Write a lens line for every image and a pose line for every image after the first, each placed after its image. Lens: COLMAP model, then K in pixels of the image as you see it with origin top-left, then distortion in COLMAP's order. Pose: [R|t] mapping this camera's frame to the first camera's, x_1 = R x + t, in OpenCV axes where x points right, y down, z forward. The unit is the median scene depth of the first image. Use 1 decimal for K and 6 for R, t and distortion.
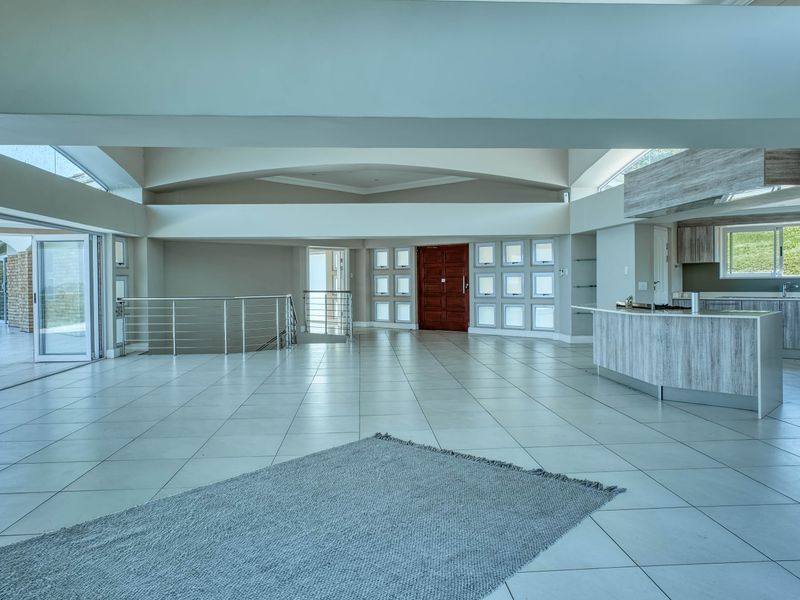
lens RADIAL K [[586.9, 0, 402.1], [0, 586.9, 284.4], [0, 0, 1]] dist [0.003580, 0.001513]
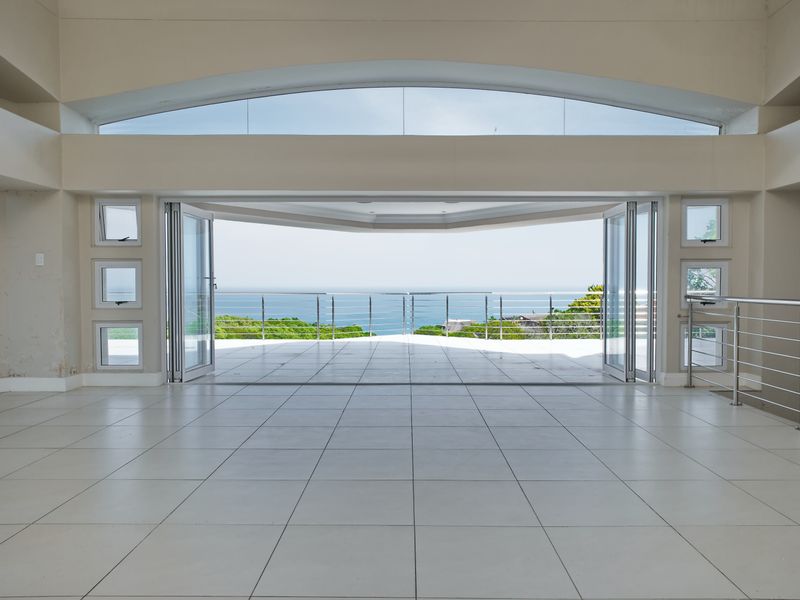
lens RADIAL K [[556.8, 0, 404.8], [0, 556.8, 299.7], [0, 0, 1]] dist [-0.002696, 0.002589]
pose [[-0.075220, 0.037395, -0.996466, 0.137420], [-0.006037, 0.999261, 0.037955, 0.006860], [0.997149, 0.008870, -0.074938, 0.720557]]
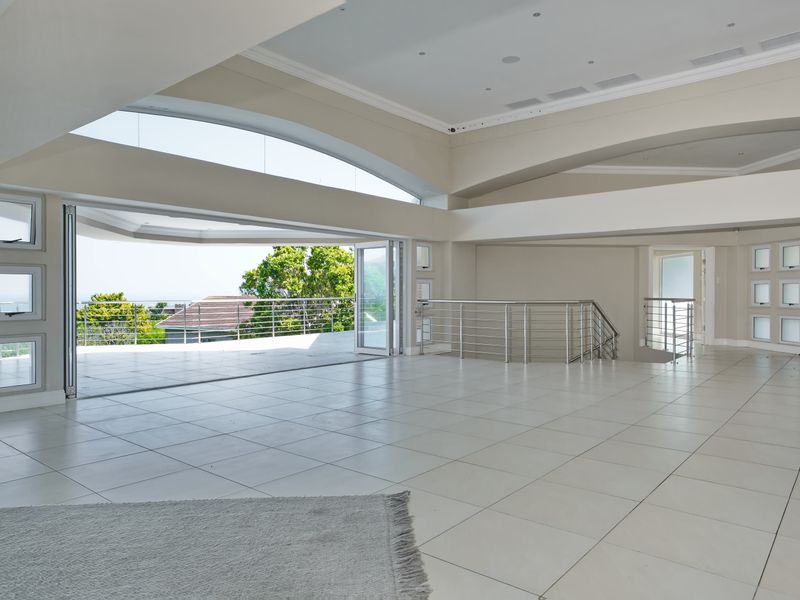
lens RADIAL K [[556.8, 0, 404.8], [0, 556.8, 299.7], [0, 0, 1]] dist [-0.002696, 0.002589]
pose [[0.724934, 0.019841, -0.688533, 0.187301], [-0.013564, 0.999802, 0.014530, 0.008875], [0.688685, -0.001194, 0.725060, 0.245358]]
